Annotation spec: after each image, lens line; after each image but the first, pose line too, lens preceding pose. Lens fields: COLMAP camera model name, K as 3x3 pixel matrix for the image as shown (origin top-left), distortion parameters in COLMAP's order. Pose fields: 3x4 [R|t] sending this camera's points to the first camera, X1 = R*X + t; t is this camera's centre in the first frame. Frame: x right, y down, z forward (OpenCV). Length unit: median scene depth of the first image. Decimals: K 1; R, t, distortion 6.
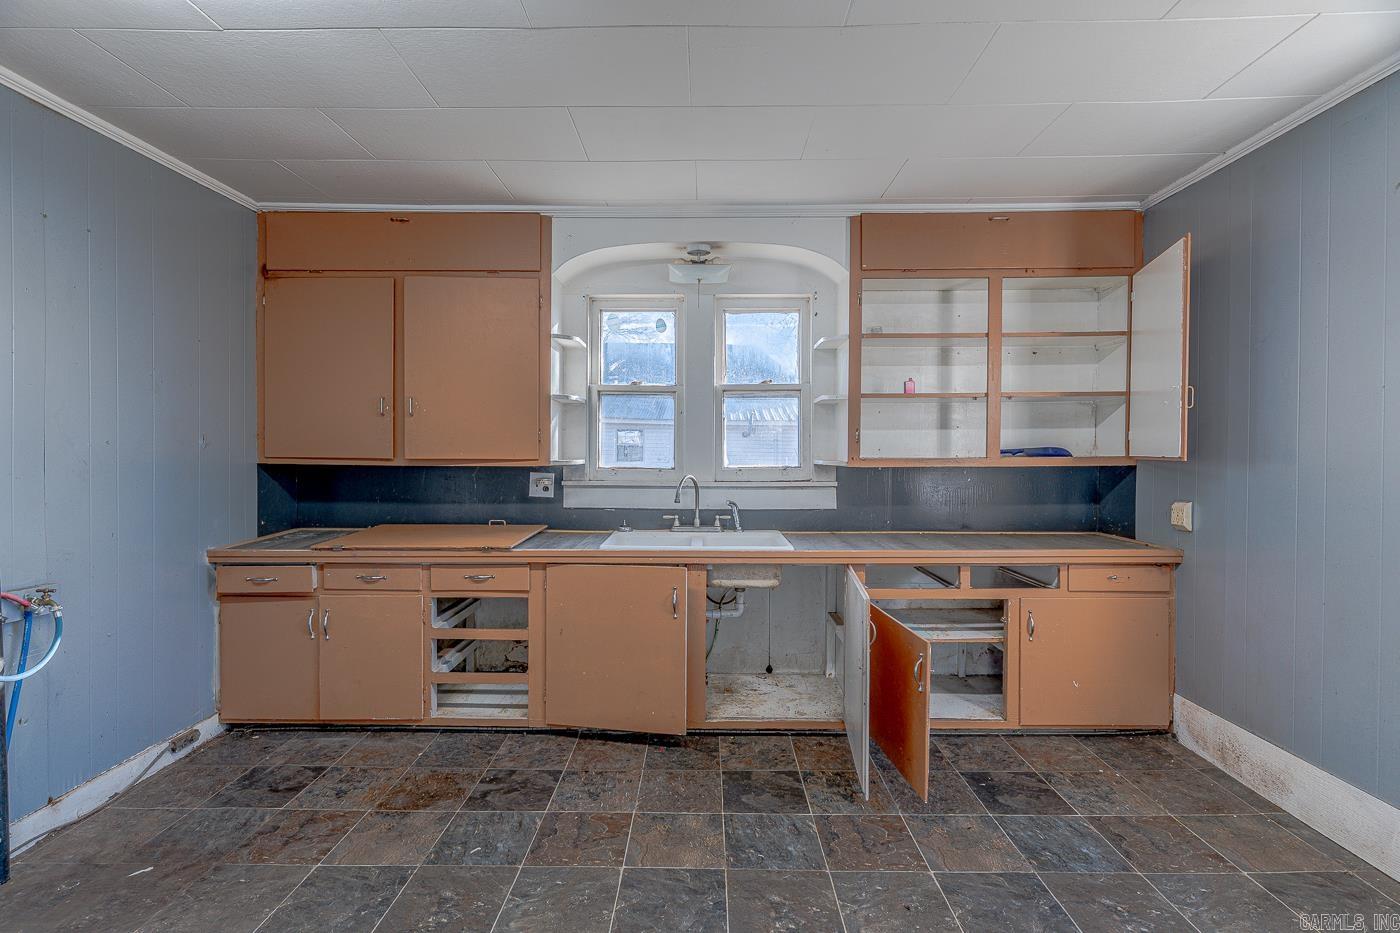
lens RADIAL K [[685.6, 0, 700.0], [0, 685.6, 463.3], [0, 0, 1]] dist [0.003971, -0.000171]
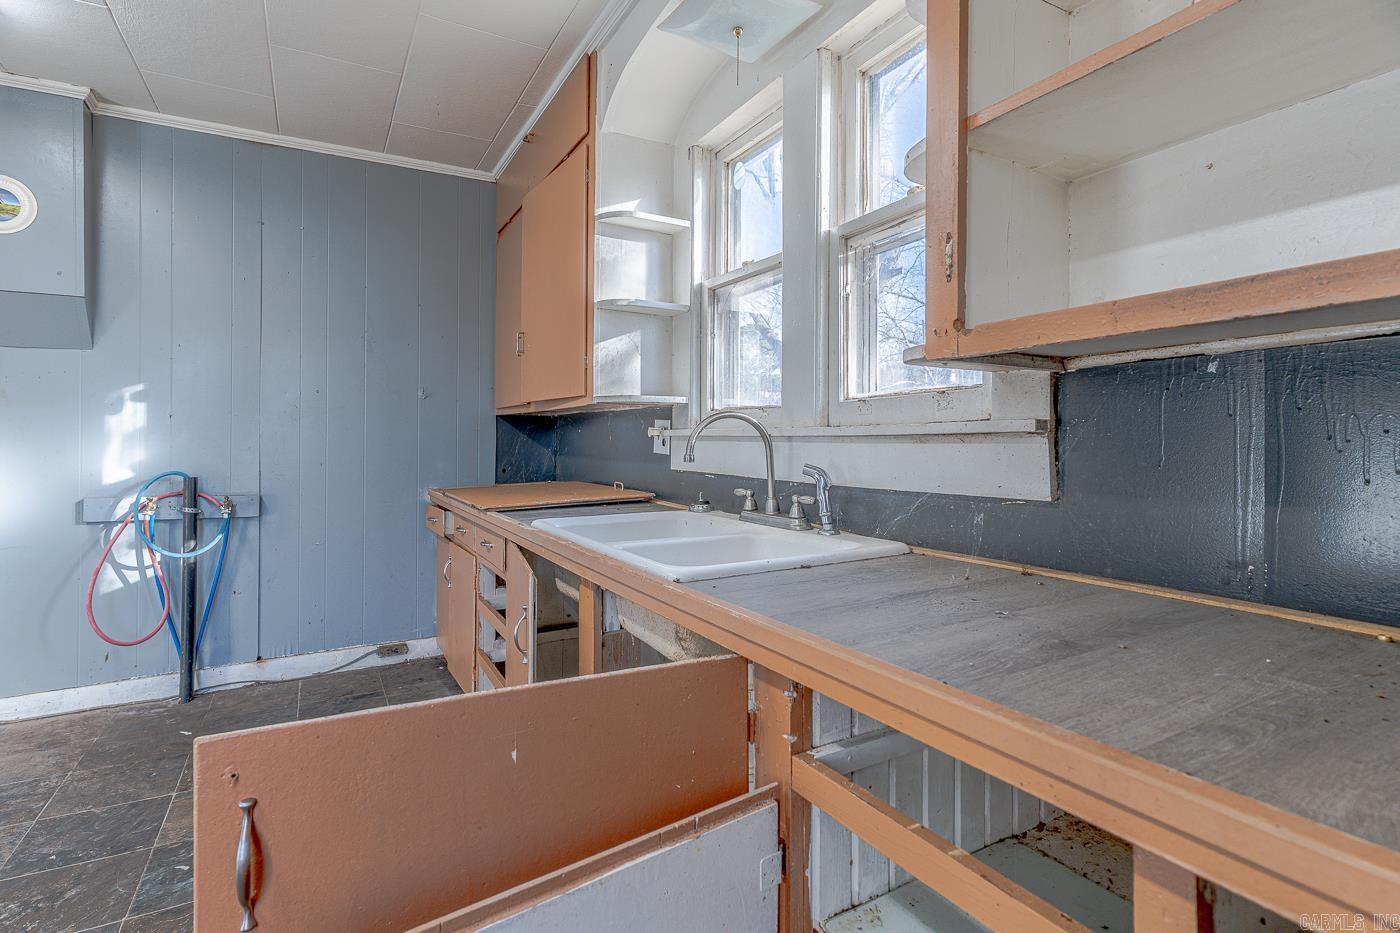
lens RADIAL K [[685.6, 0, 697.5], [0, 685.6, 432.3], [0, 0, 1]] dist [0.003971, -0.000171]
pose [[0.490423, -0.013815, -0.871375, 0.415265], [-0.019857, 0.999438, -0.027021, 0.046194], [0.871258, 0.030554, 0.489873, 0.700545]]
